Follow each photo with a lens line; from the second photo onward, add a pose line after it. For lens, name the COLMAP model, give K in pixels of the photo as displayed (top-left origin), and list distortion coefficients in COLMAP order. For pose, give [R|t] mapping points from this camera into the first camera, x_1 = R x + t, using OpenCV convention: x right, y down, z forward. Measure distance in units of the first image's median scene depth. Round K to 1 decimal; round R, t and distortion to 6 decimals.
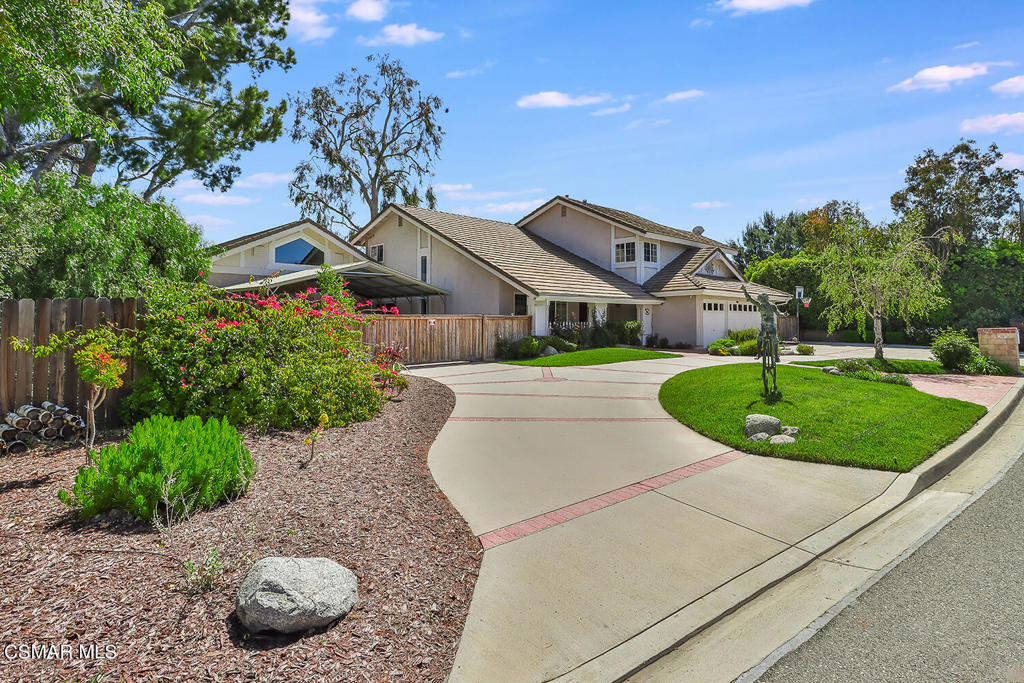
lens RADIAL K [[526.2, 0, 512.6], [0, 526.2, 316.0], [0, 0, 1]] dist [0.001458, 0.000188]
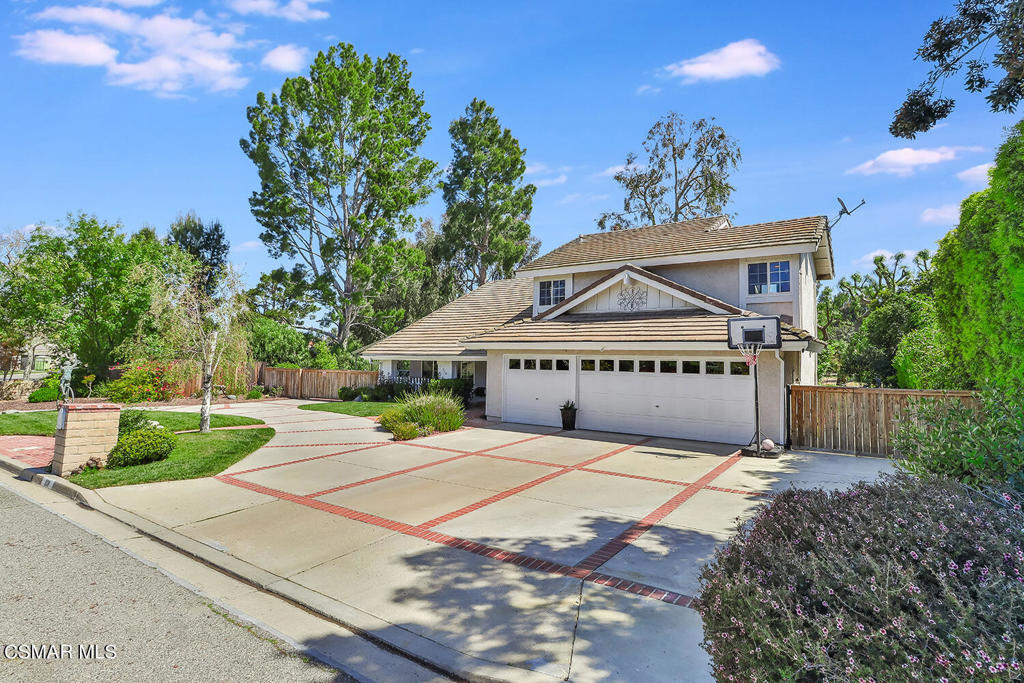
lens RADIAL K [[526.2, 0, 512.6], [0, 526.2, 316.0], [0, 0, 1]] dist [0.001458, 0.000188]
pose [[0.212264, -0.089477, -0.973107, 1.001395], [-0.020015, 0.995192, -0.095873, -0.013533], [0.977007, 0.039828, 0.209453, 0.796245]]
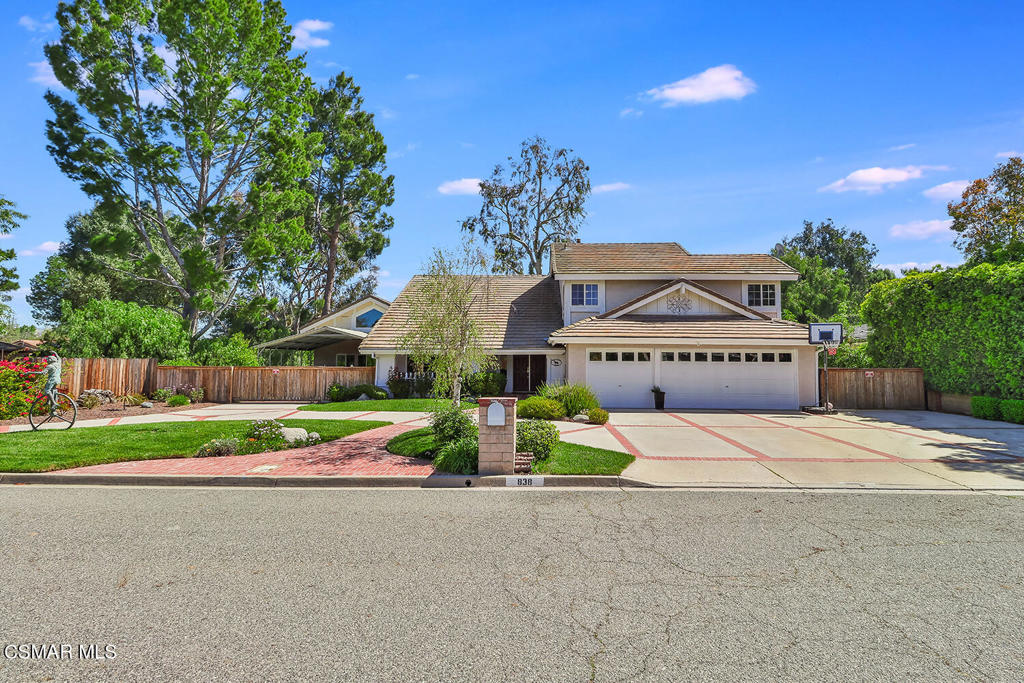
lens RADIAL K [[503.0, 0, 524.8], [0, 503.0, 341.6], [0, 0, 1]] dist [-0.020247, 0.000155]
pose [[0.706596, -0.027322, -0.707089, 0.790711], [-0.001752, 0.999184, -0.040359, -0.009087], [0.707615, 0.029757, 0.705971, 0.346309]]
